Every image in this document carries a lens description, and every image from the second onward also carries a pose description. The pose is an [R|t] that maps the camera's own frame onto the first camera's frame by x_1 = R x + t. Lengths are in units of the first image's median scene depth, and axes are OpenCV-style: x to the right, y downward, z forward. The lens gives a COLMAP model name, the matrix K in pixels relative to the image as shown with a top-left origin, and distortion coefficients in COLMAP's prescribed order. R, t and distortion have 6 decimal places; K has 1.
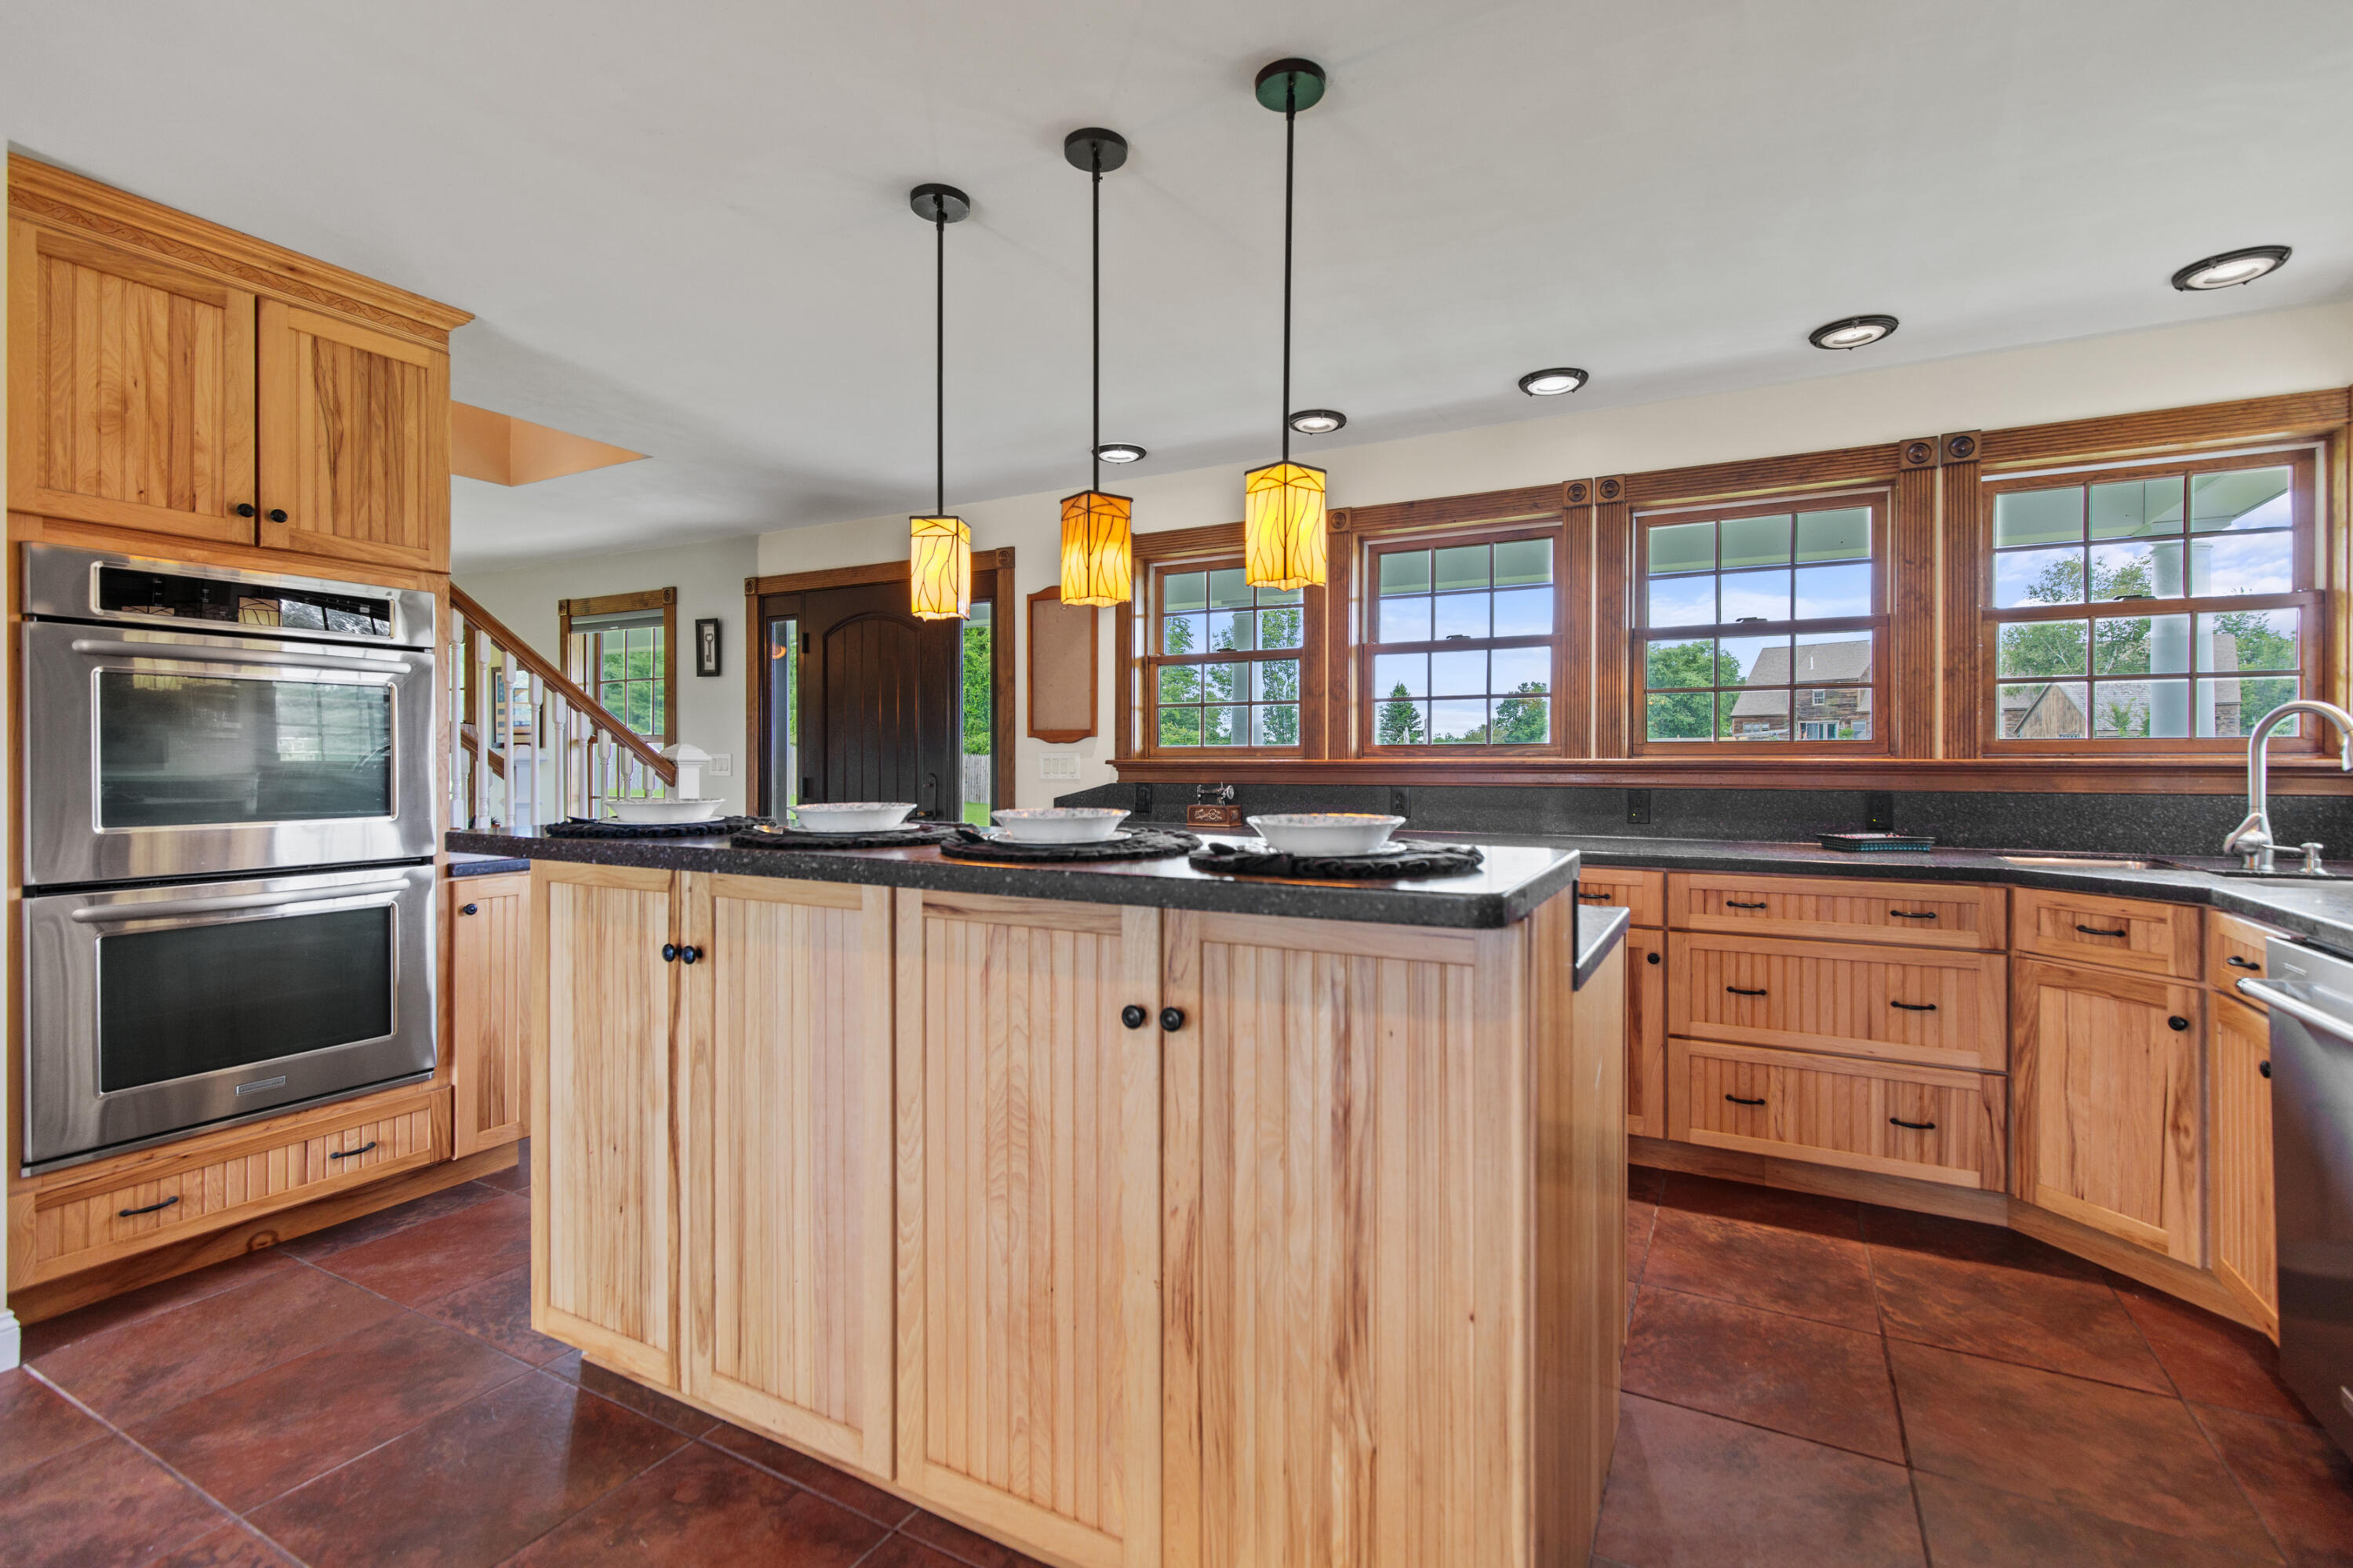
lens RADIAL K [[1058.4, 0, 1193.5], [0, 1058.4, 767.1], [0, 0, 1]] dist [0.007486, -0.002750]
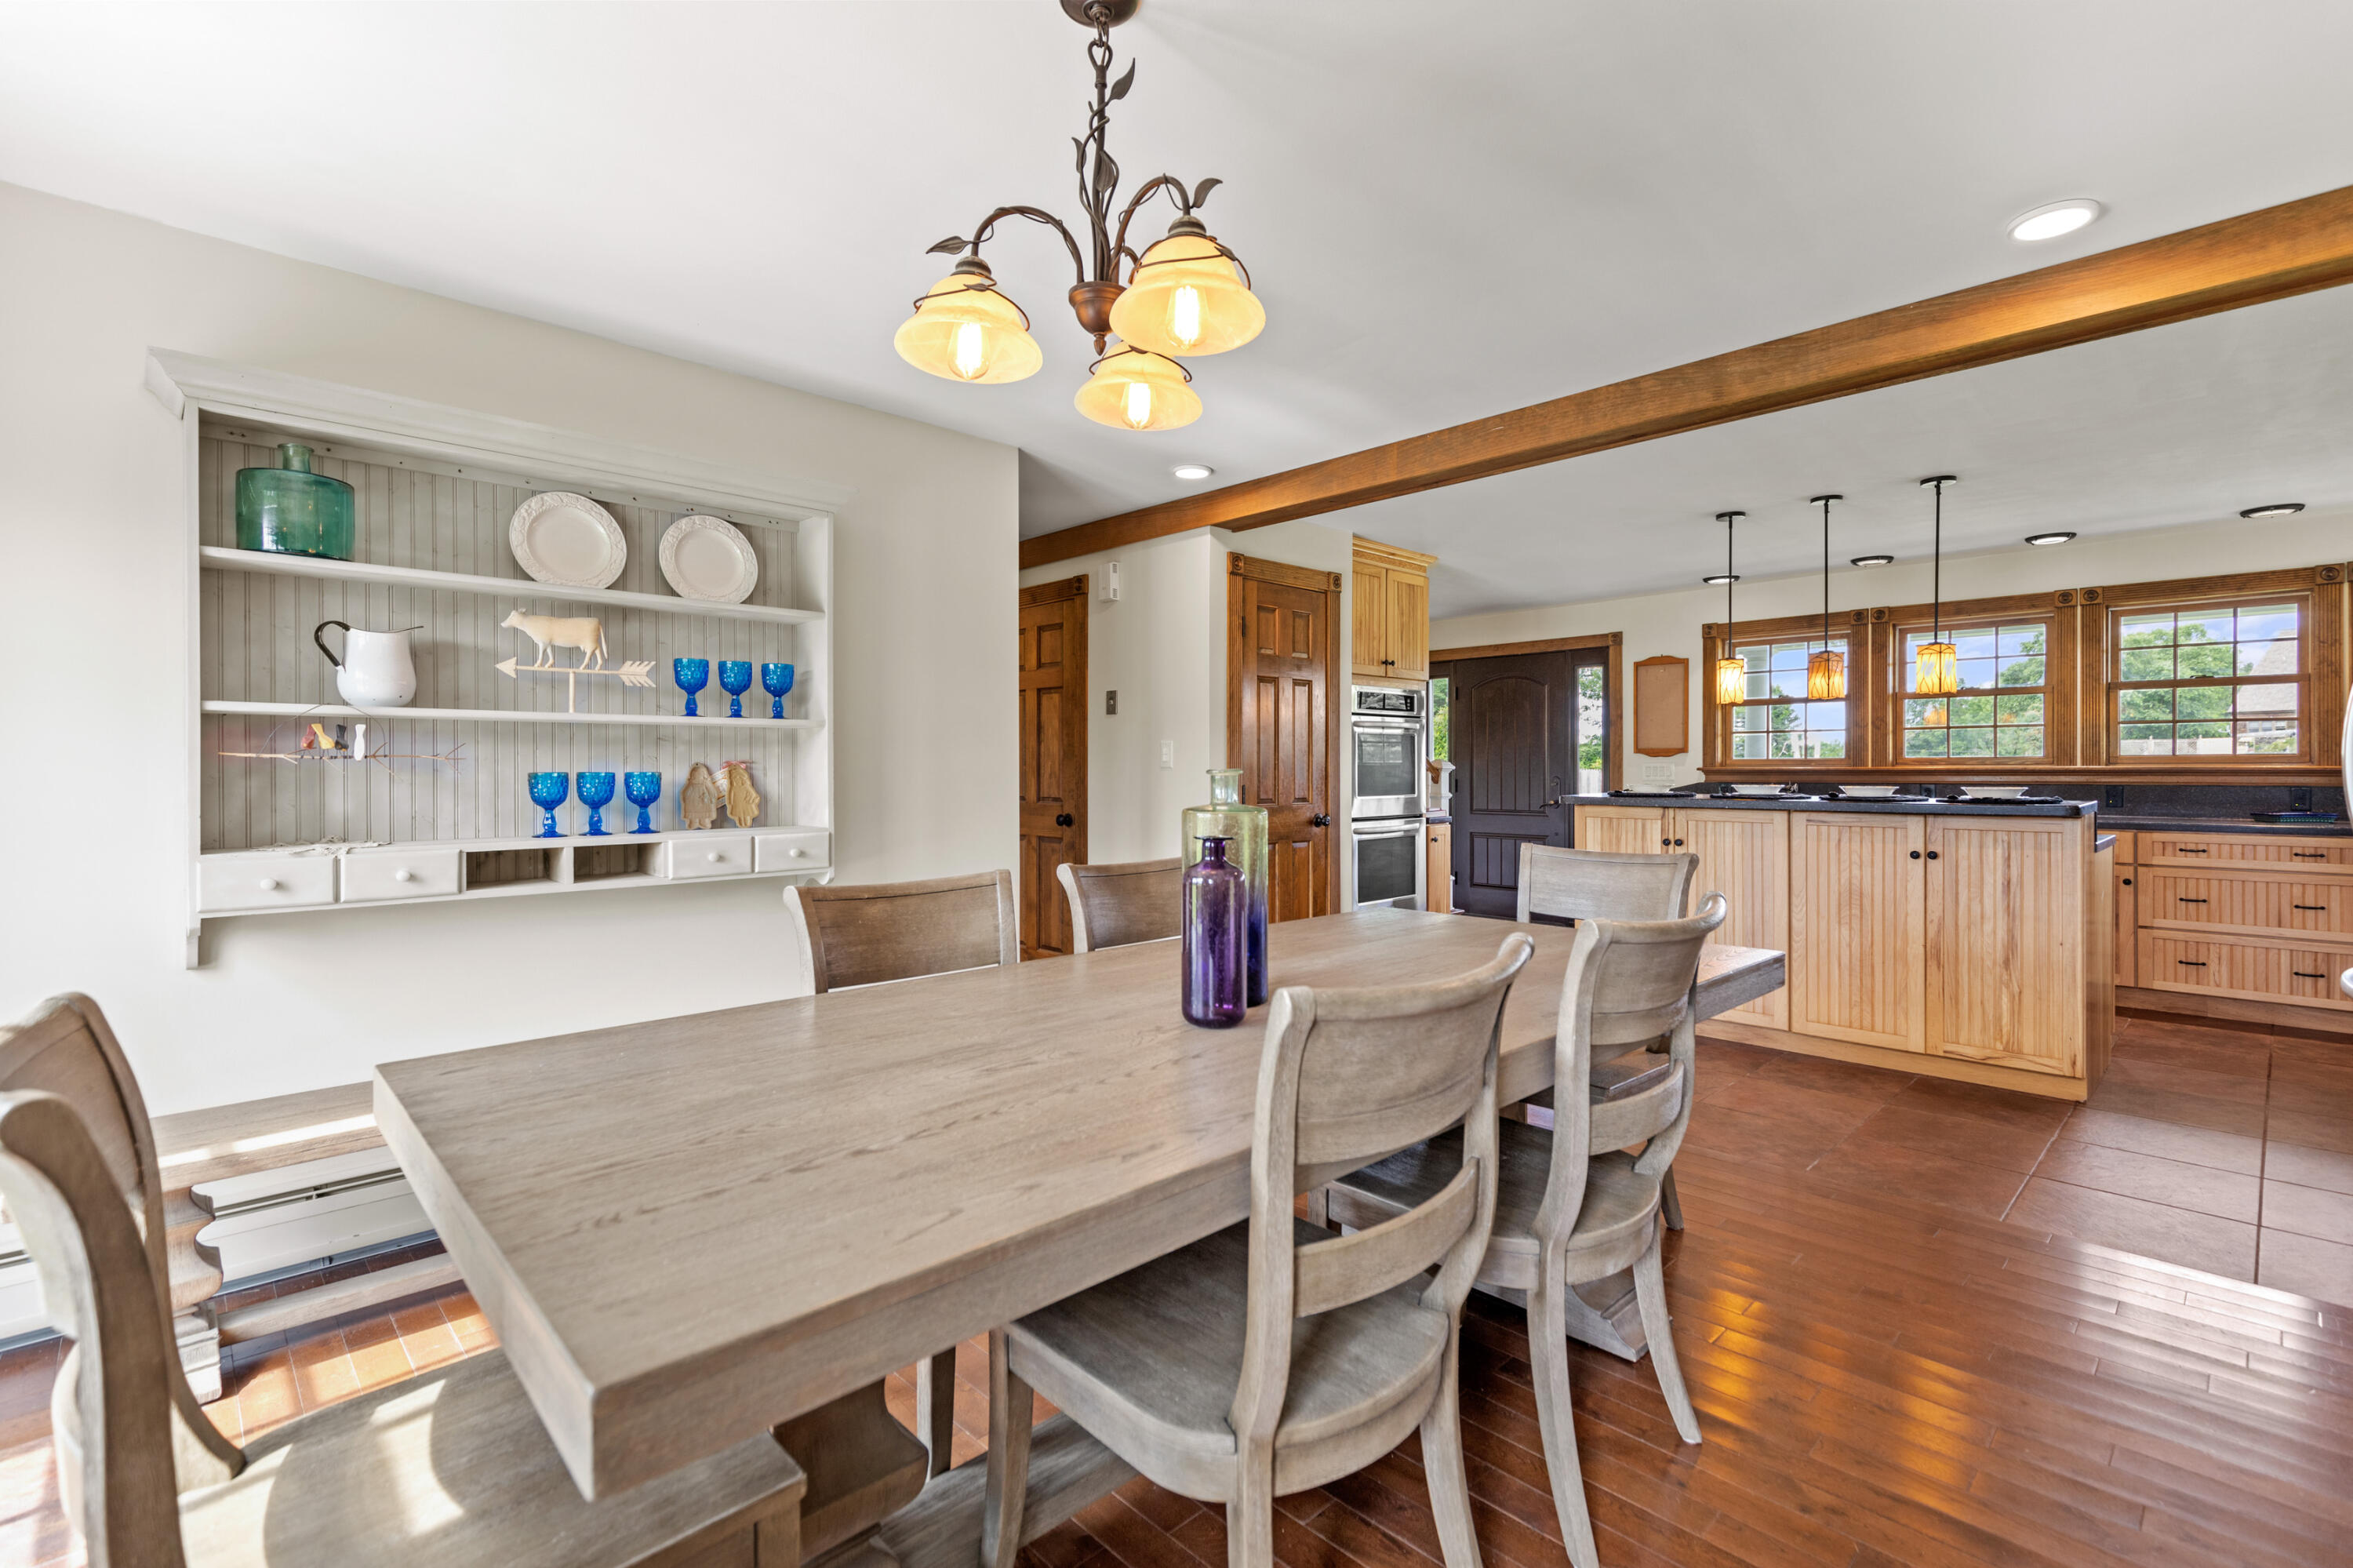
lens RADIAL K [[1058.4, 0, 1184.3], [0, 1058.4, 770.5], [0, 0, 1]] dist [0.007486, -0.002750]
pose [[0.952420, -0.001598, -0.304784, -0.568728], [0.000428, 0.999992, -0.003906, 0.005637], [0.304788, 0.003590, 0.952414, -1.269076]]
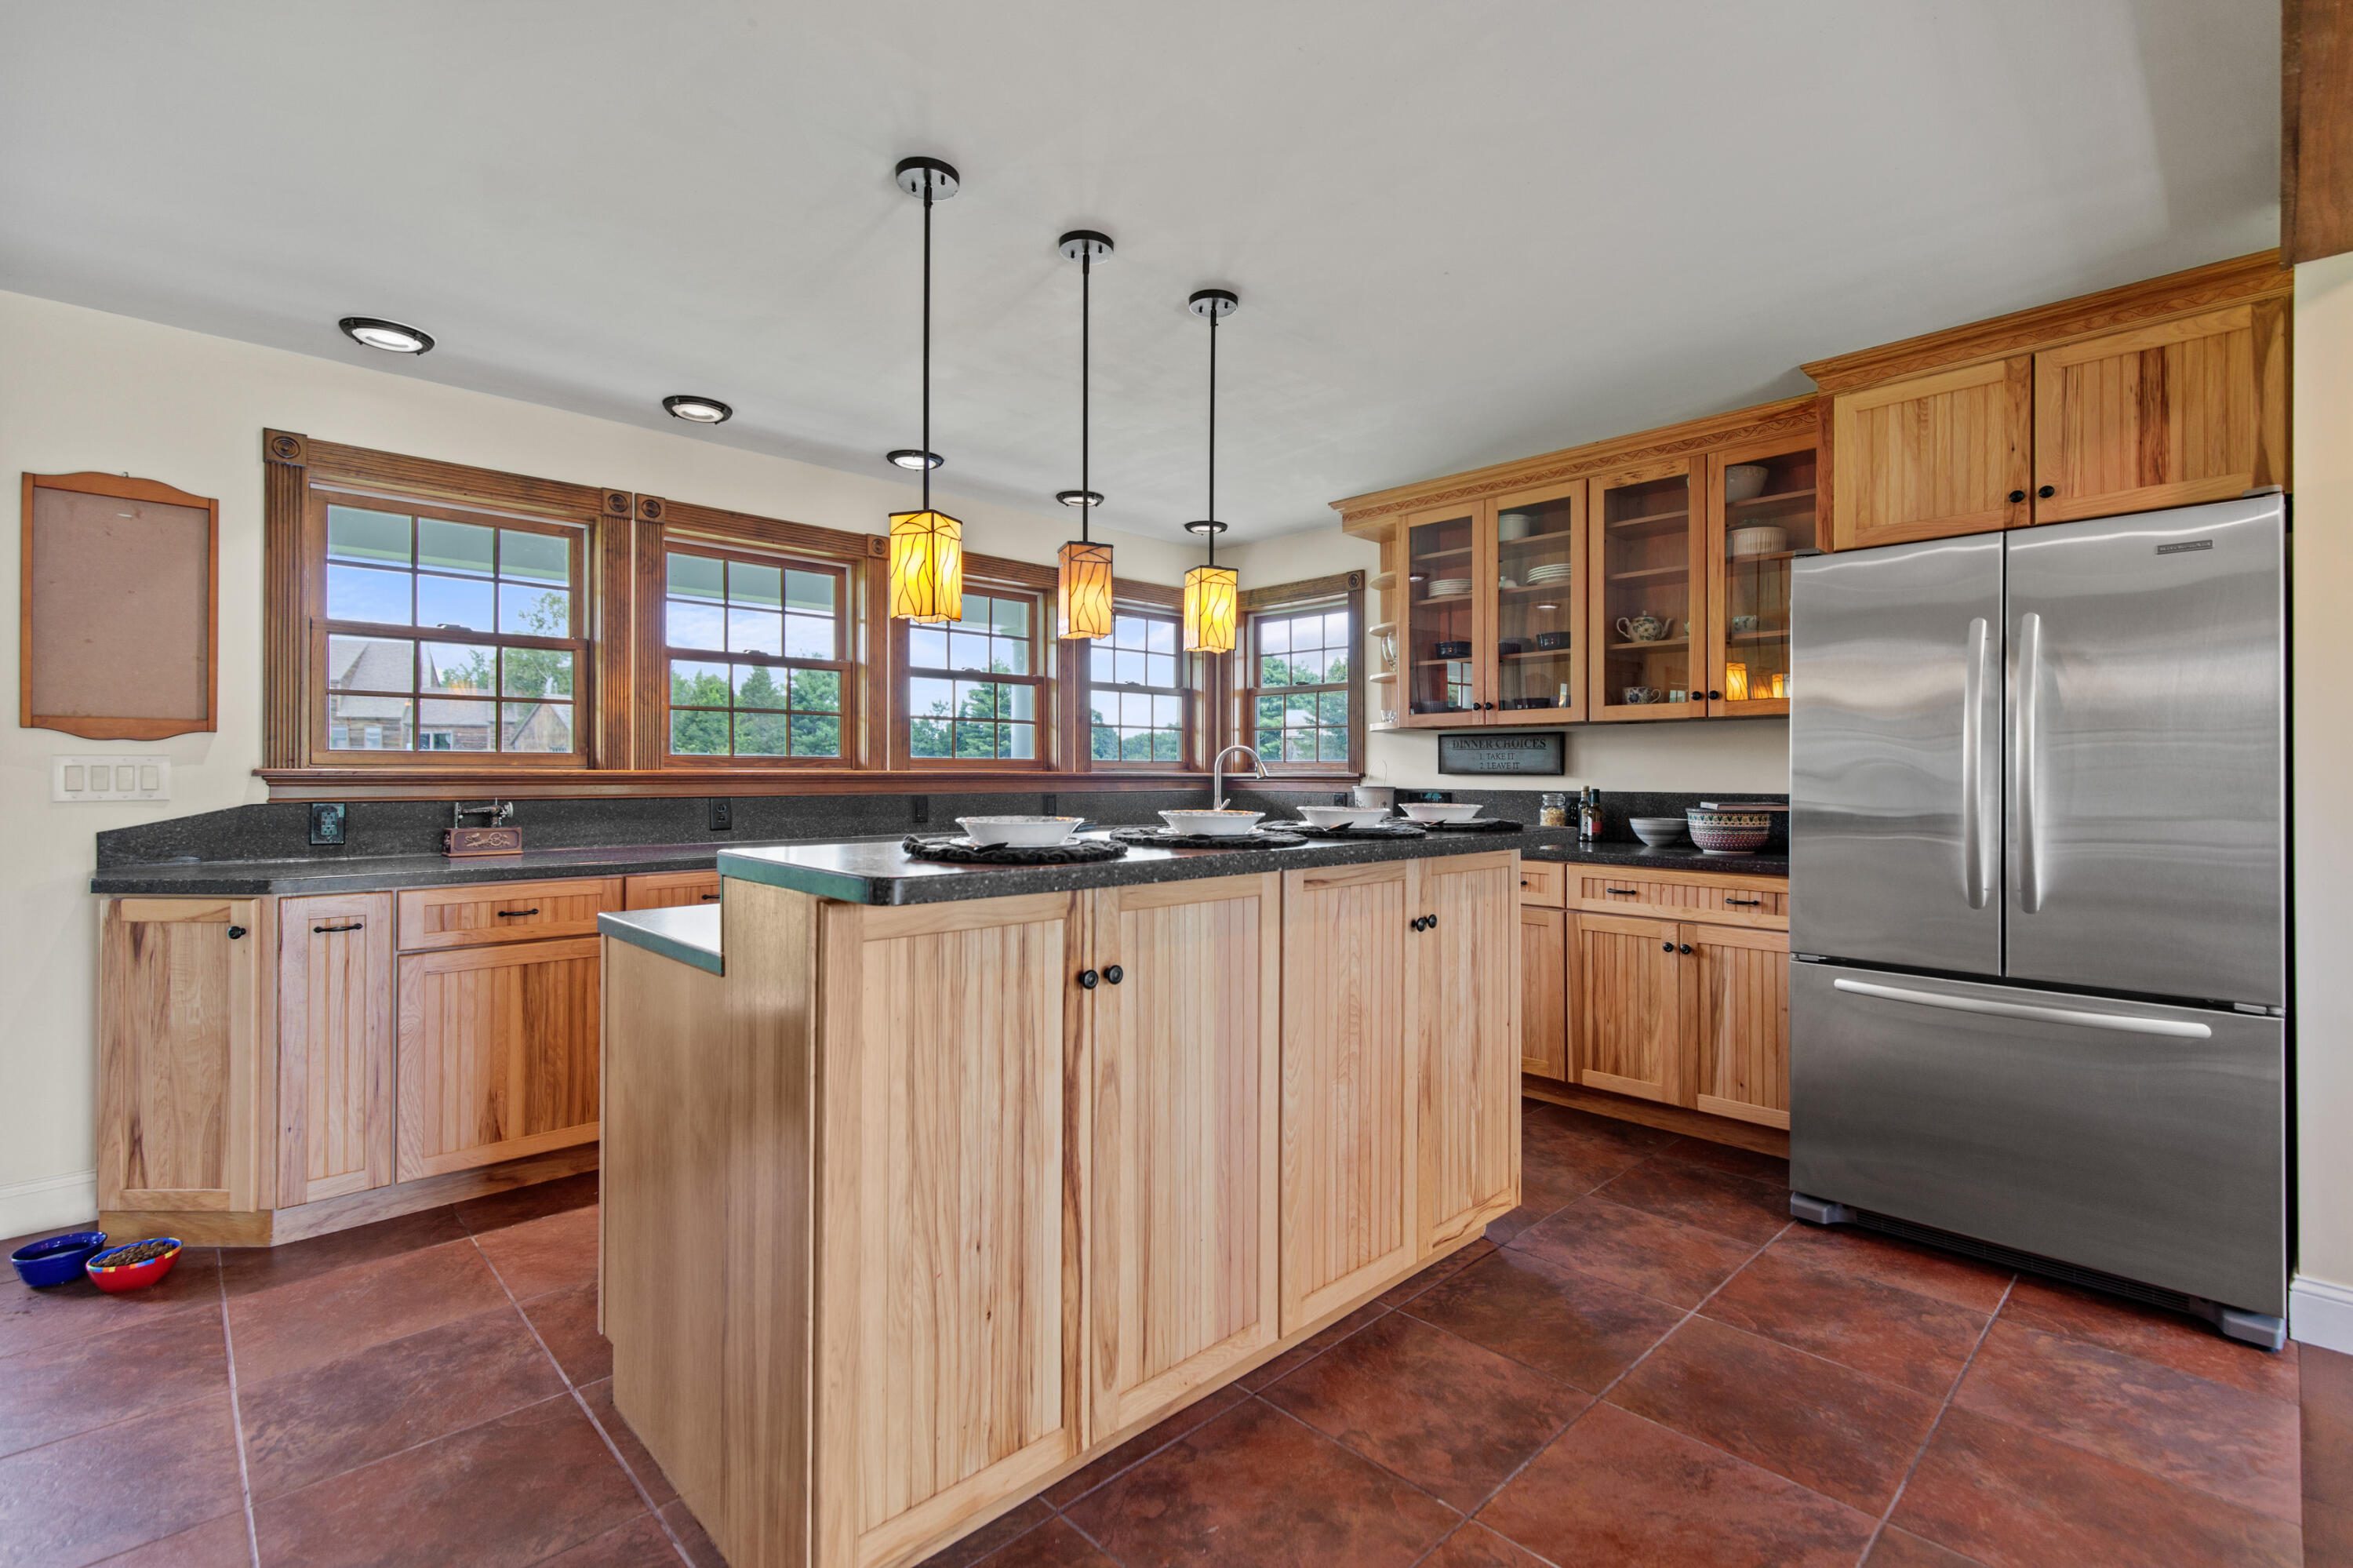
lens RADIAL K [[1058.4, 0, 1195.5], [0, 1058.4, 771.2], [0, 0, 1]] dist [0.007486, -0.002750]
pose [[0.295181, 0.003174, 0.955436, -0.929790], [0.002052, 0.999990, -0.003956, -0.002599], [-0.955439, 0.003128, 0.295172, 0.436330]]
